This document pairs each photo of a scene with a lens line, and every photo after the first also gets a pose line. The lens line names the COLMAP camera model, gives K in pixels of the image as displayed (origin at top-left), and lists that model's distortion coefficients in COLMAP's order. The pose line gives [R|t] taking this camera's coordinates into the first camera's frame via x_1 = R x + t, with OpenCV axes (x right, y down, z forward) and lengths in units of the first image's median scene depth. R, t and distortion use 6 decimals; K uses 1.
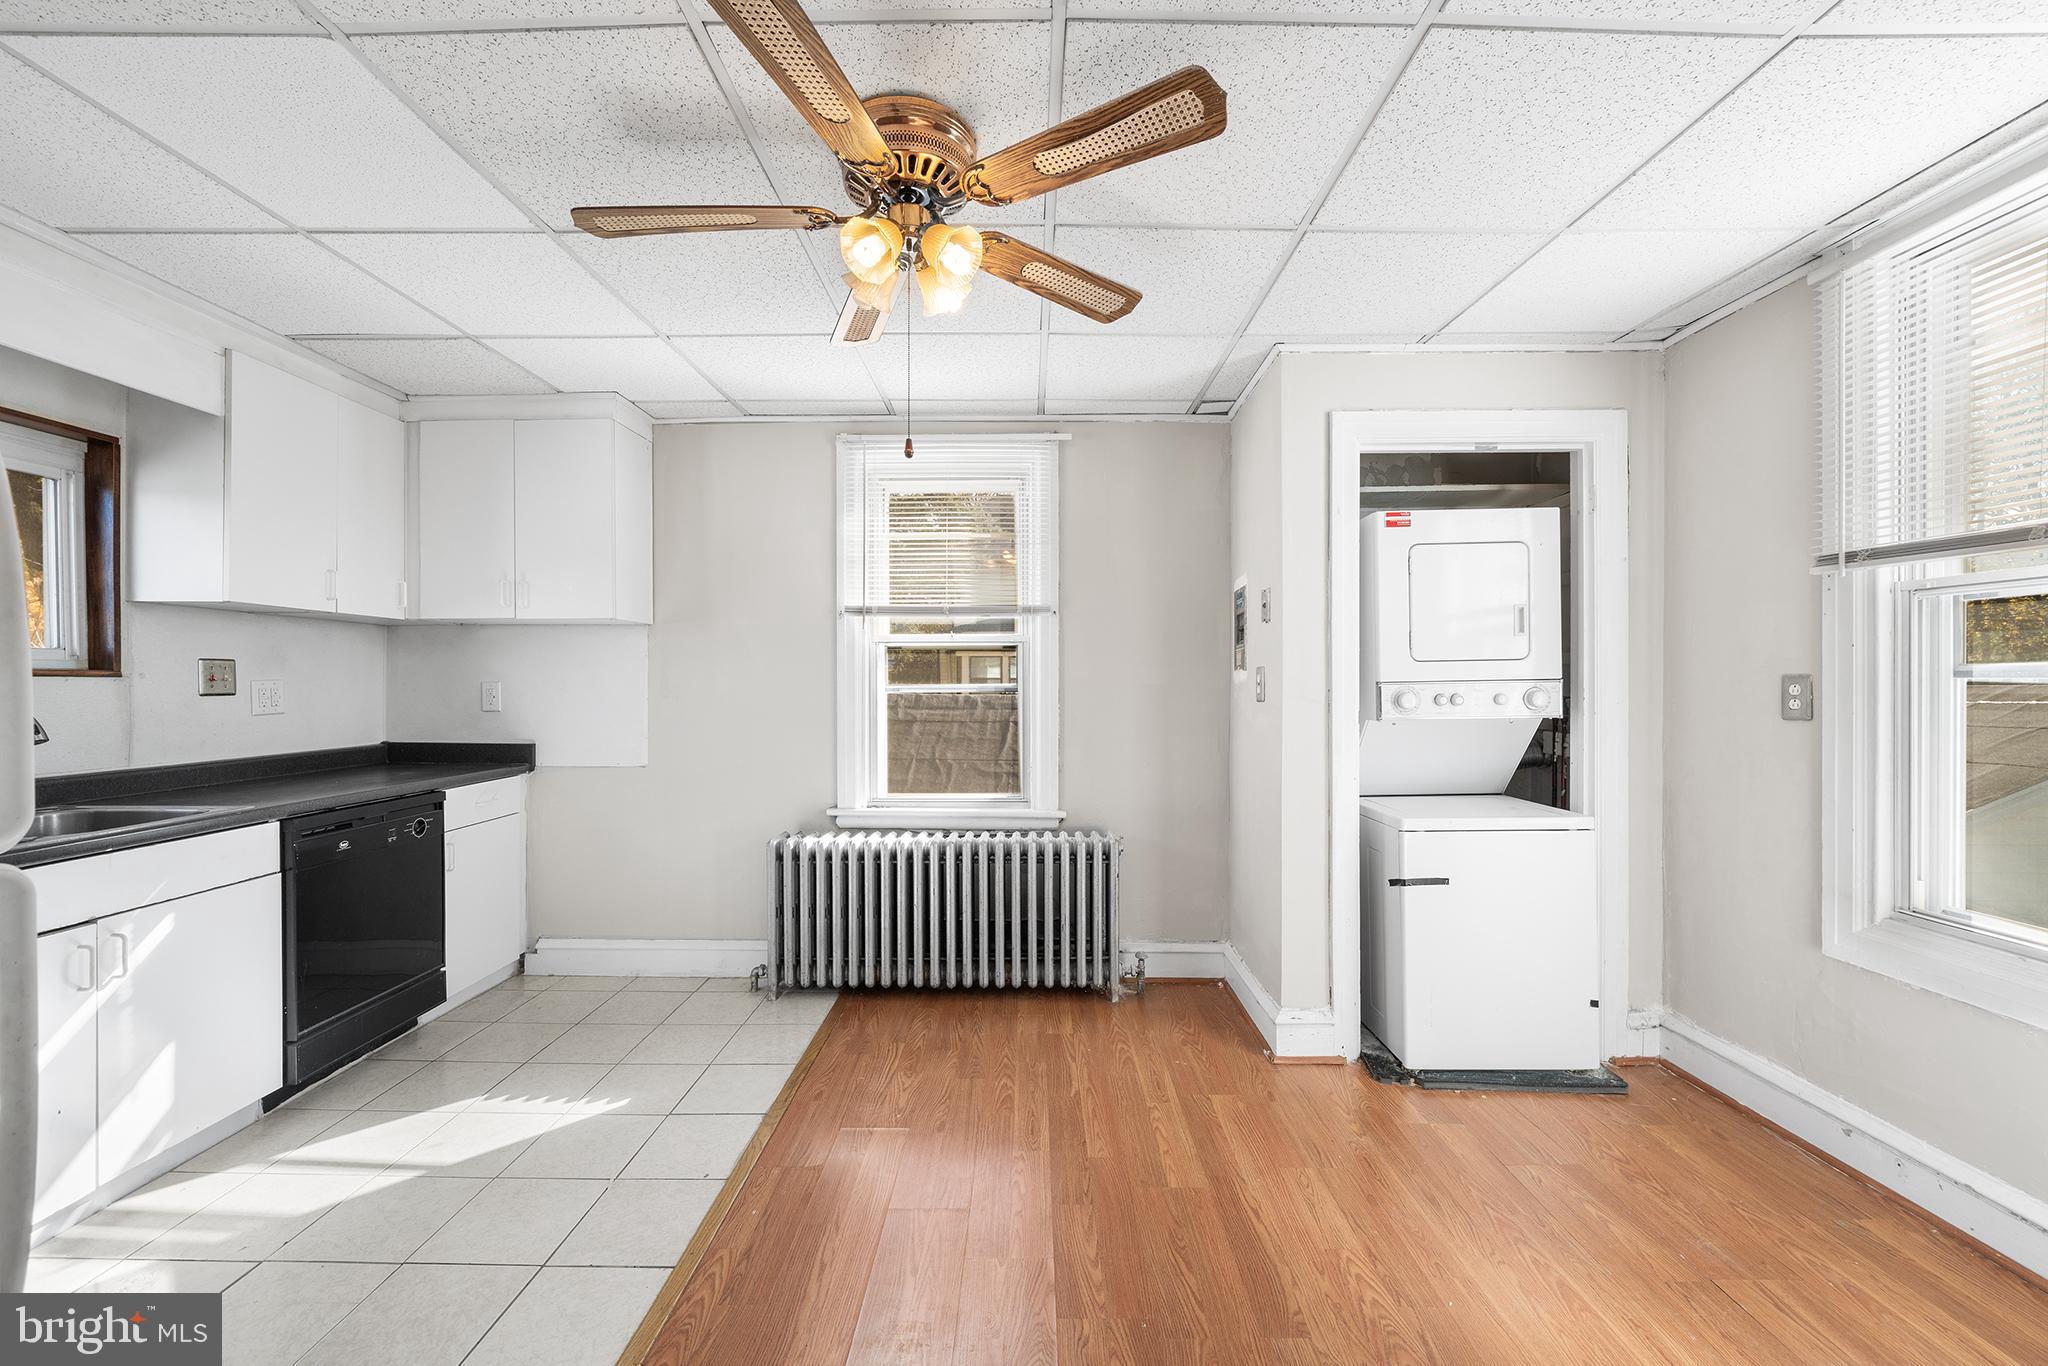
lens RADIAL K [[819.1, 0, 1024.0], [0, 819.1, 683.0], [0, 0, 1]] dist [0.000109, 0.000193]
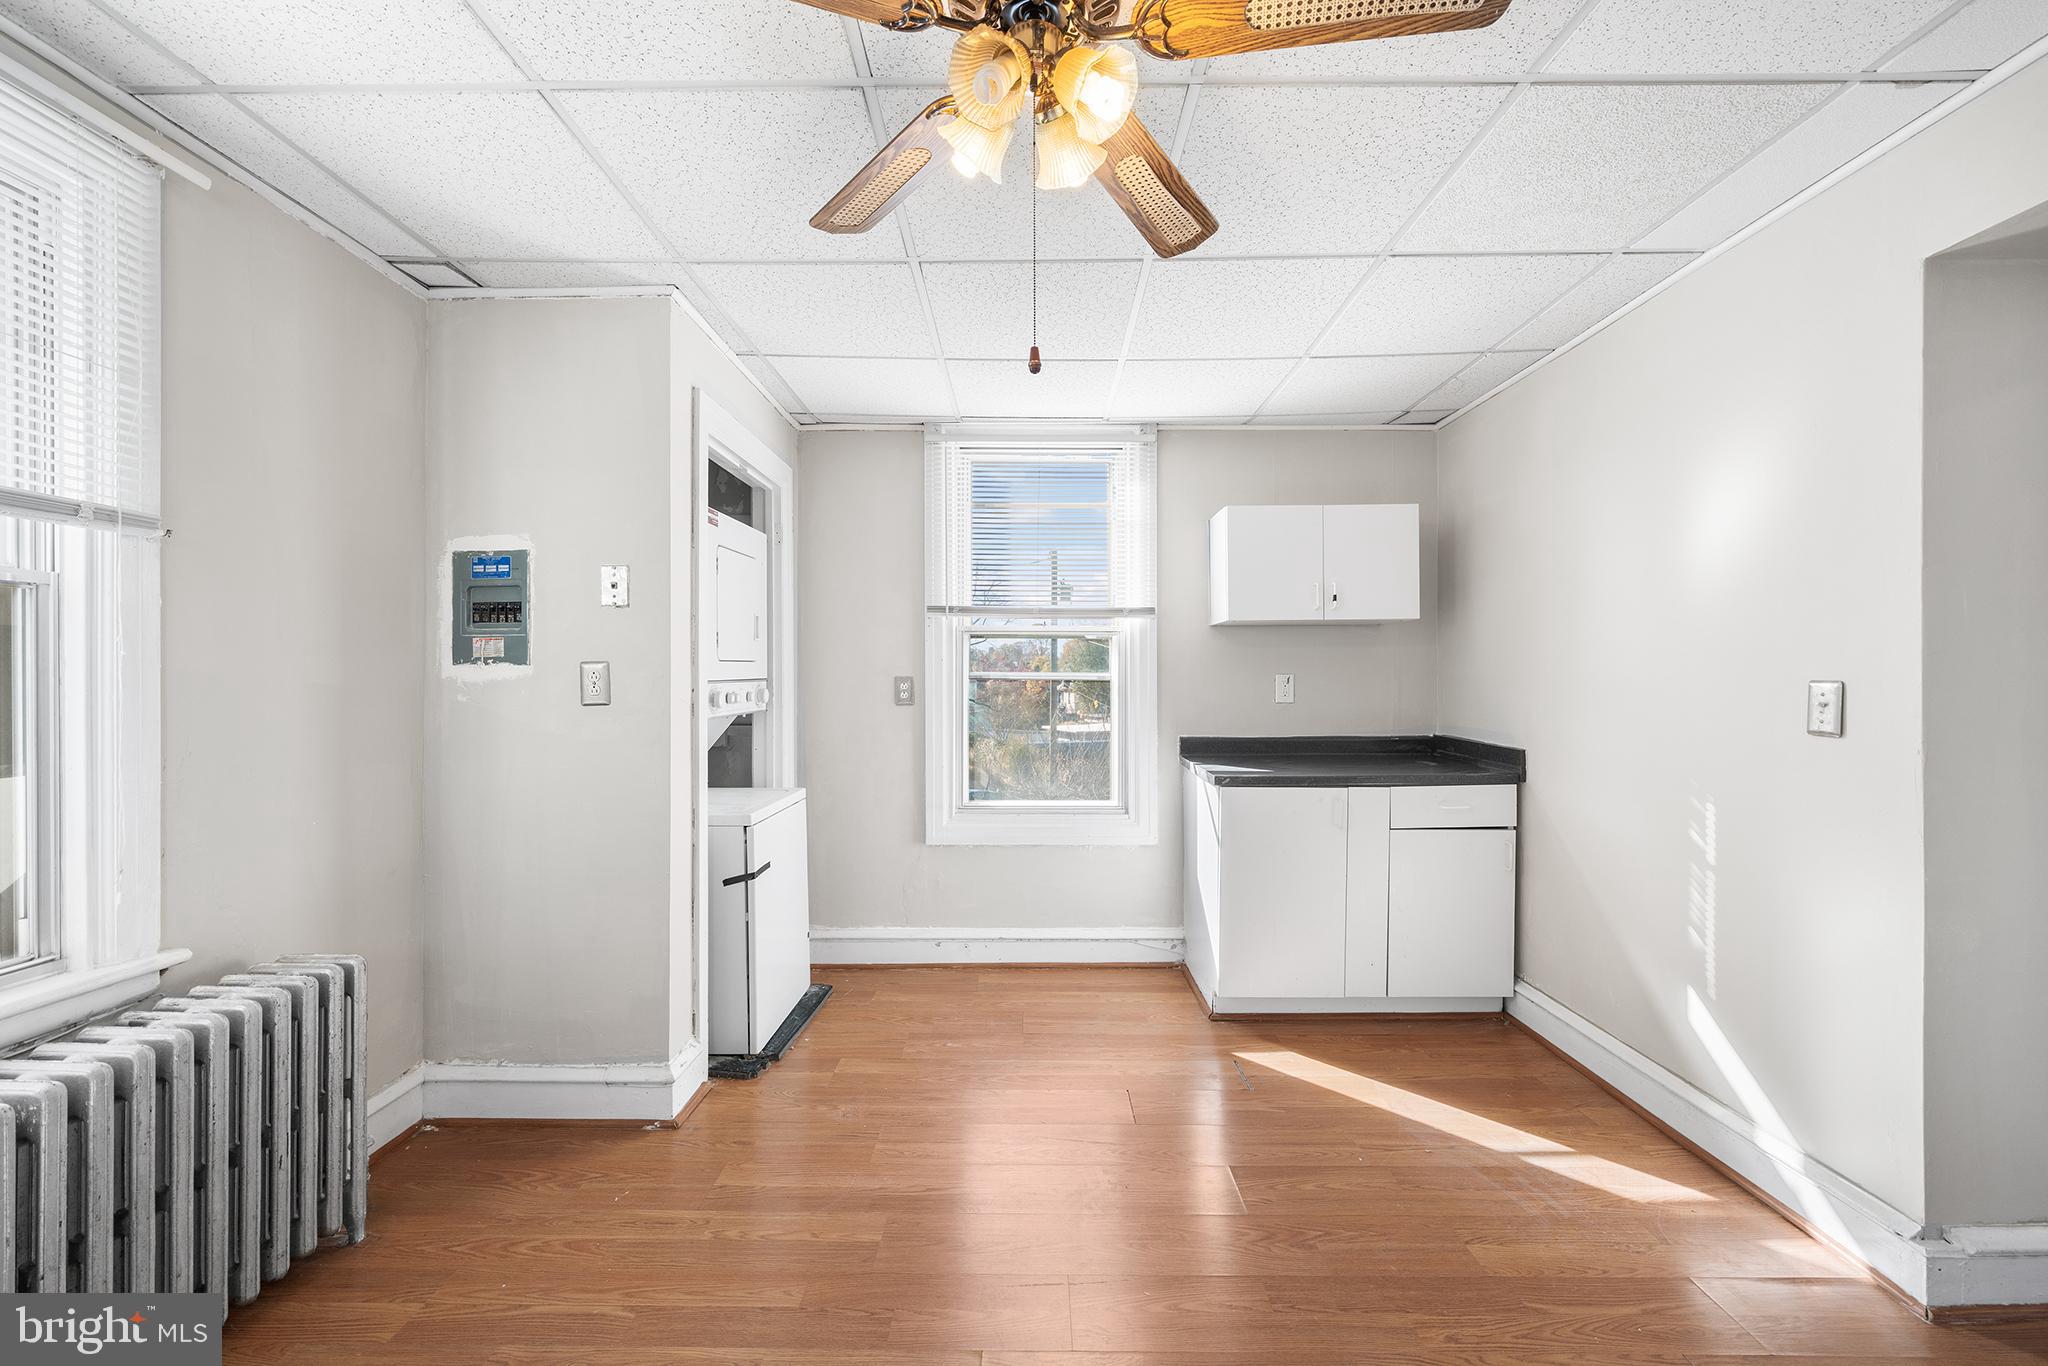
lens RADIAL K [[819.1, 0, 1024.0], [0, 819.1, 683.0], [0, 0, 1]] dist [0.000109, 0.000193]
pose [[-0.003020, -0.001283, 0.999995, -0.588492], [0.001654, 0.999998, 0.001288, 0.000092], [-0.999994, 0.001658, -0.003018, 0.685475]]
